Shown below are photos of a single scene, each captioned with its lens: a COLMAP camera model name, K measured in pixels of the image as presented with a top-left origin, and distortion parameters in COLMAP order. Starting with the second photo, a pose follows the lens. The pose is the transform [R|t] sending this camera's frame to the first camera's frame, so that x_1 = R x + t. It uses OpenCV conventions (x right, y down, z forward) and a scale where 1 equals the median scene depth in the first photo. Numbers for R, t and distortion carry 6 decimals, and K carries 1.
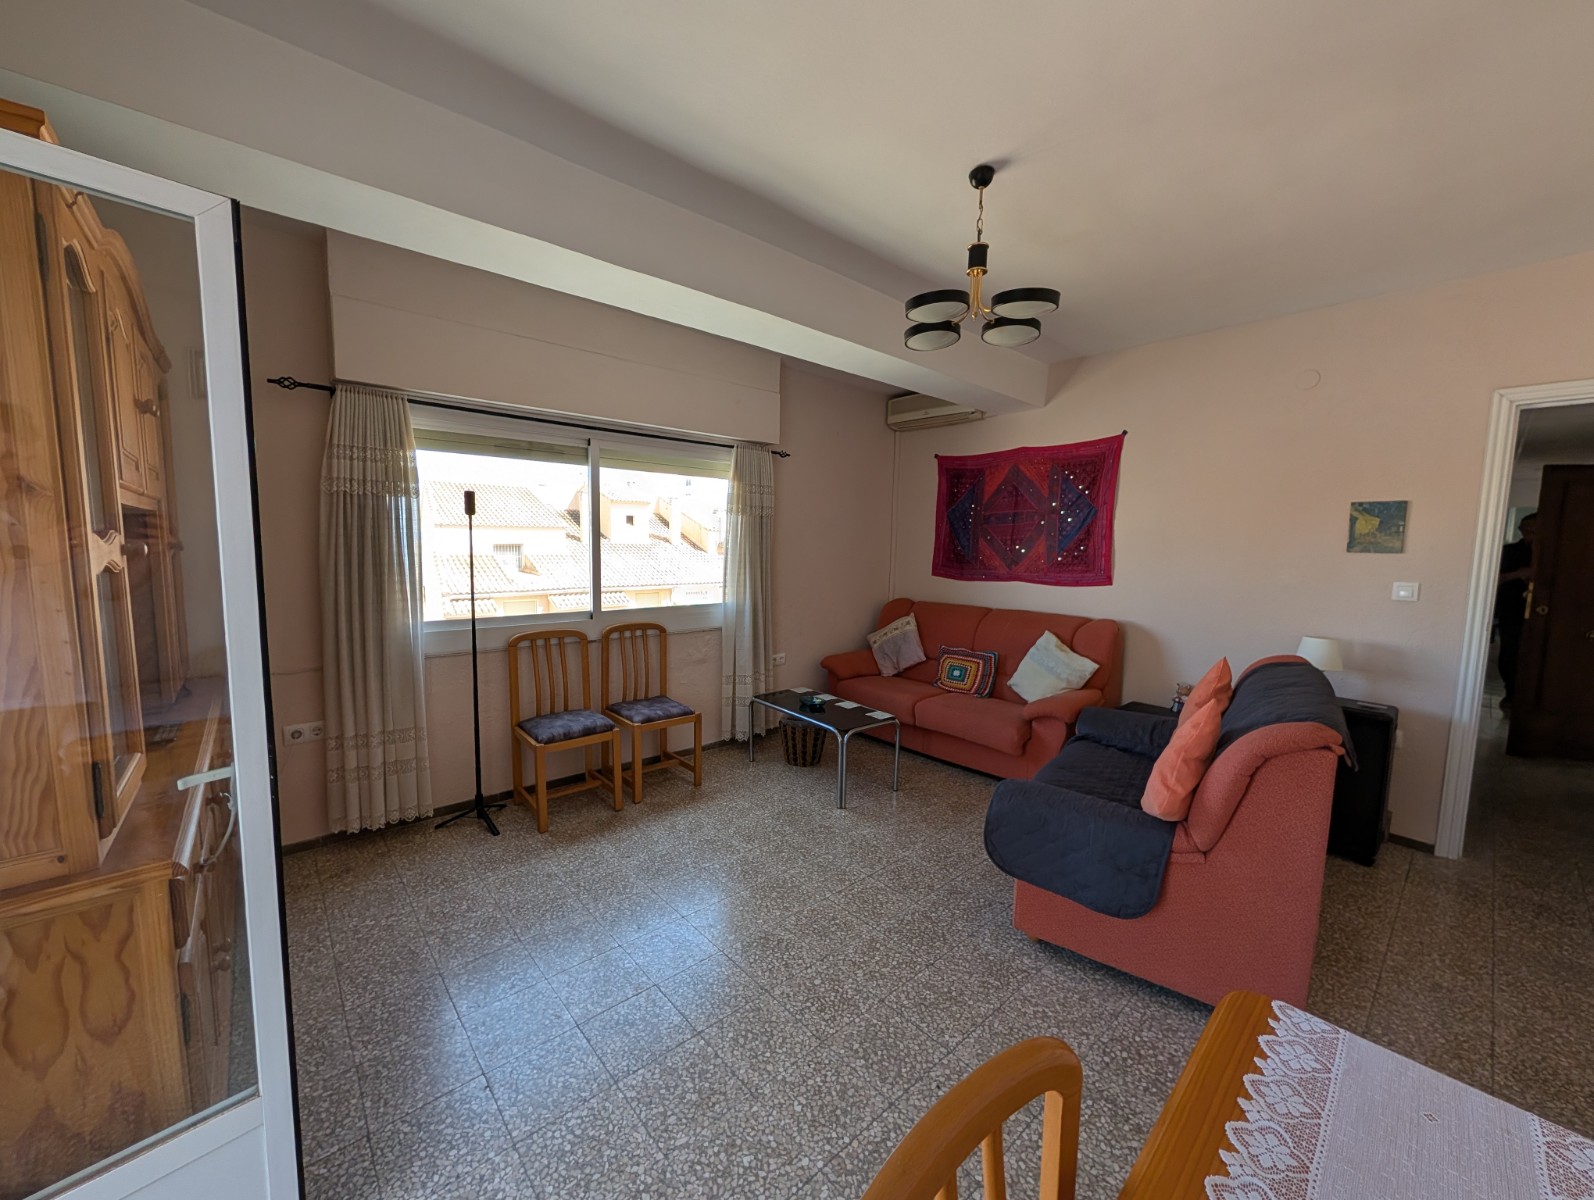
lens RADIAL K [[613.8, 0, 797.6], [0, 613.8, 598.3], [0, 0, 1]] dist [-0.001310, -0.000073]
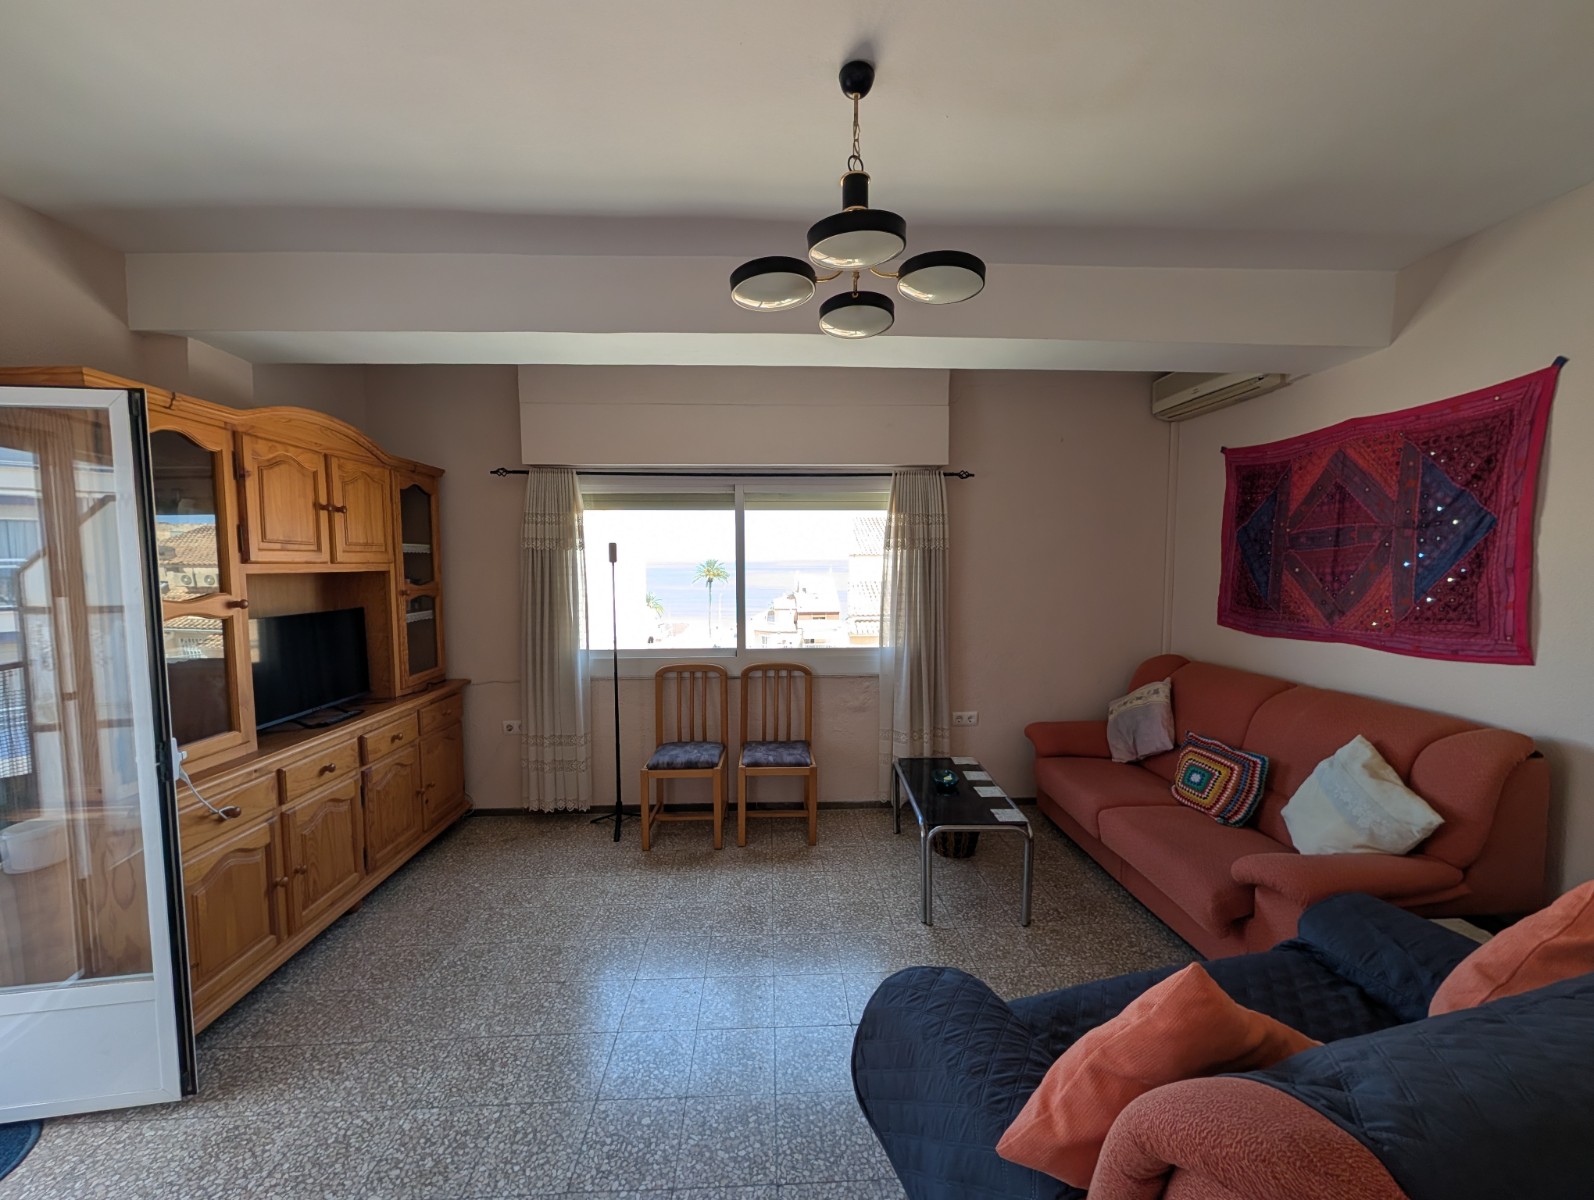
lens RADIAL K [[613.8, 0, 796.2], [0, 613.8, 599.2], [0, 0, 1]] dist [-0.001310, -0.000073]
pose [[0.777001, 0.017361, -0.629260, 0.401639], [-0.041210, 0.998878, -0.023326, -0.043265], [0.628149, 0.044056, 0.776844, 0.253581]]
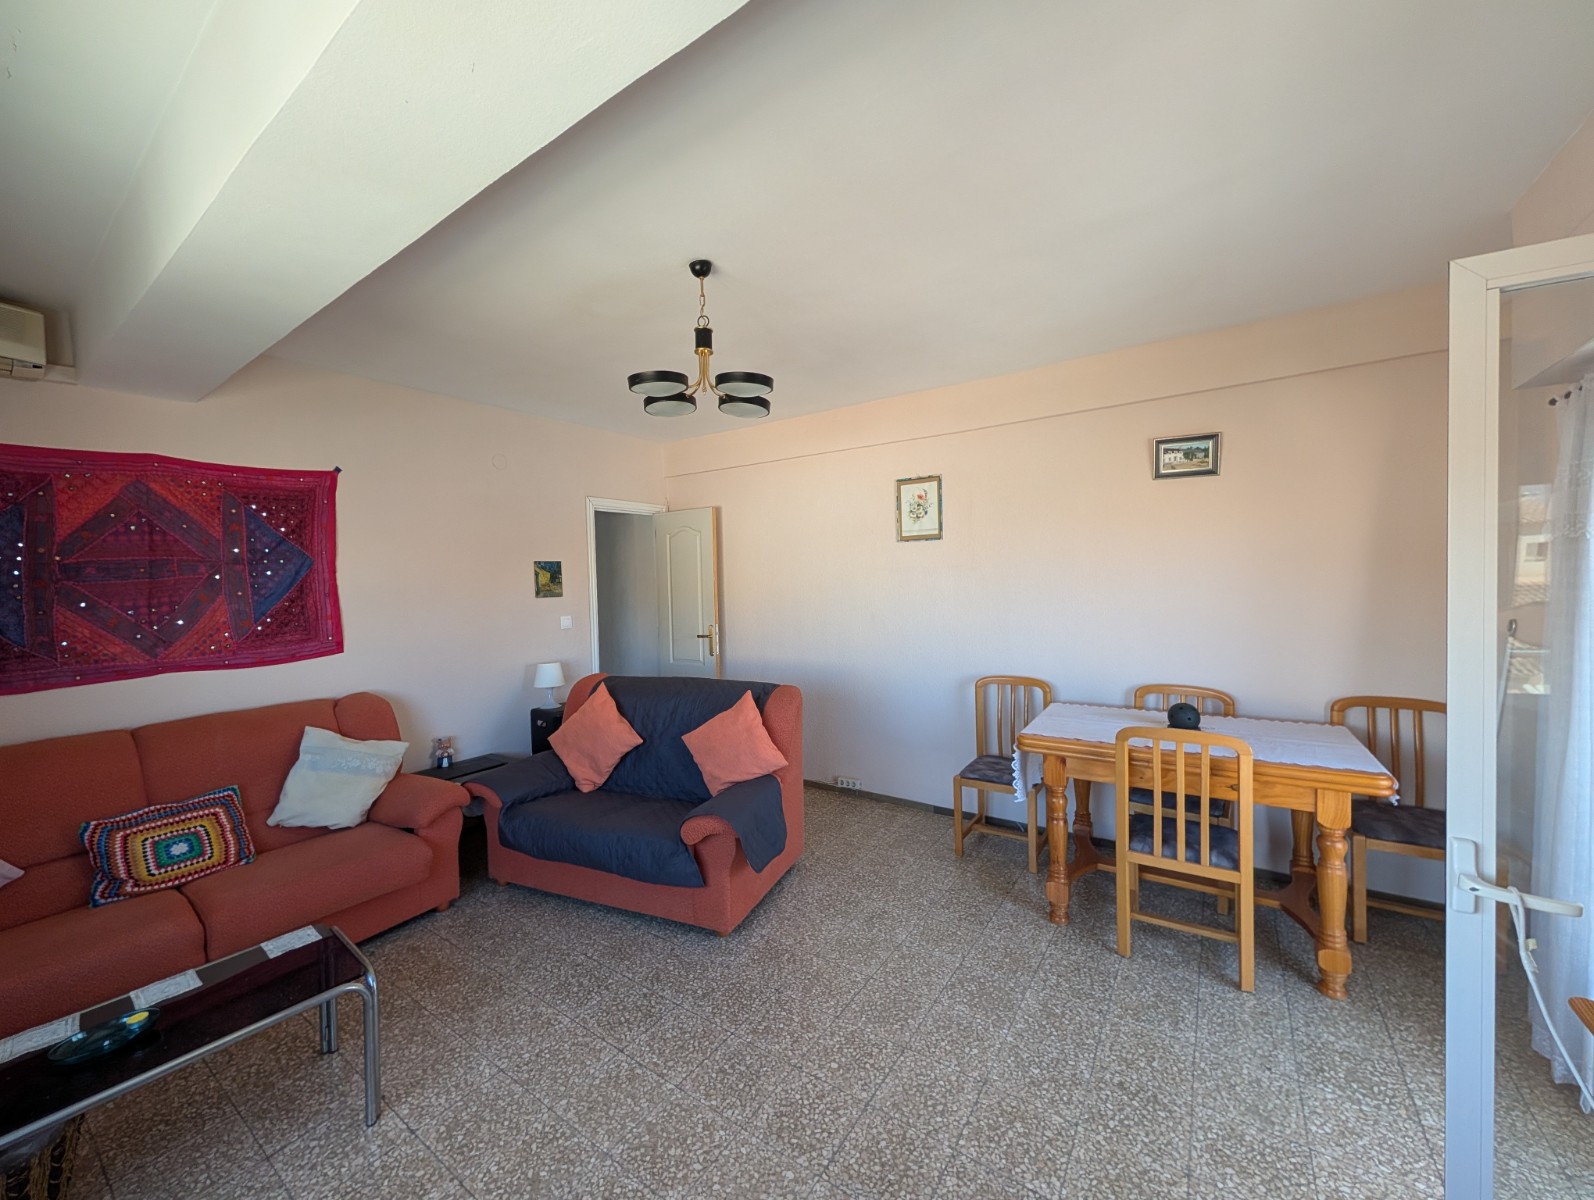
lens RADIAL K [[613.8, 0, 795.9], [0, 613.8, 601.5], [0, 0, 1]] dist [-0.001310, -0.000073]
pose [[-0.238808, -0.046850, 0.969936, -0.476018], [0.114478, 0.990512, 0.076029, -0.092052], [-0.964295, 0.129192, -0.231179, 0.672386]]
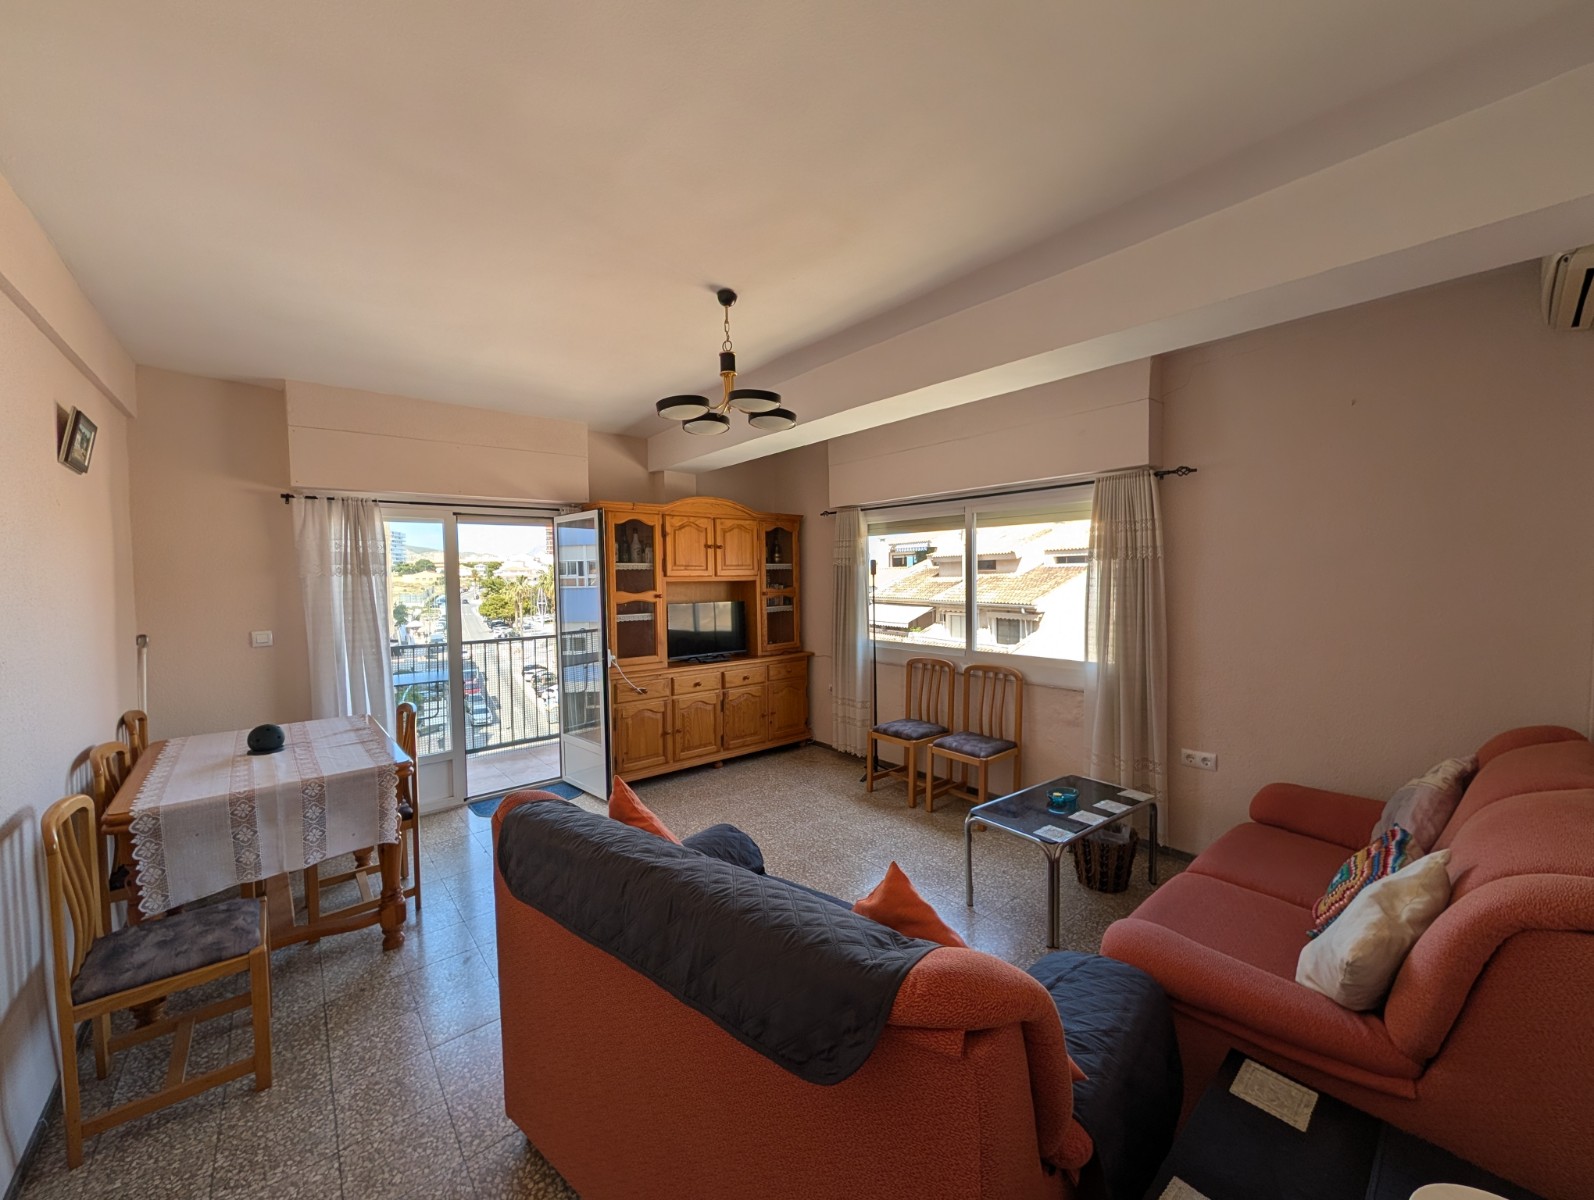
lens RADIAL K [[613.8, 0, 792.5], [0, 613.8, 601.6], [0, 0, 1]] dist [-0.001310, -0.000073]
pose [[-0.034917, 0.025100, -0.999075, 0.873511], [-0.082858, 0.996170, 0.027923, -0.077714], [0.995949, 0.083757, -0.032704, 0.703113]]
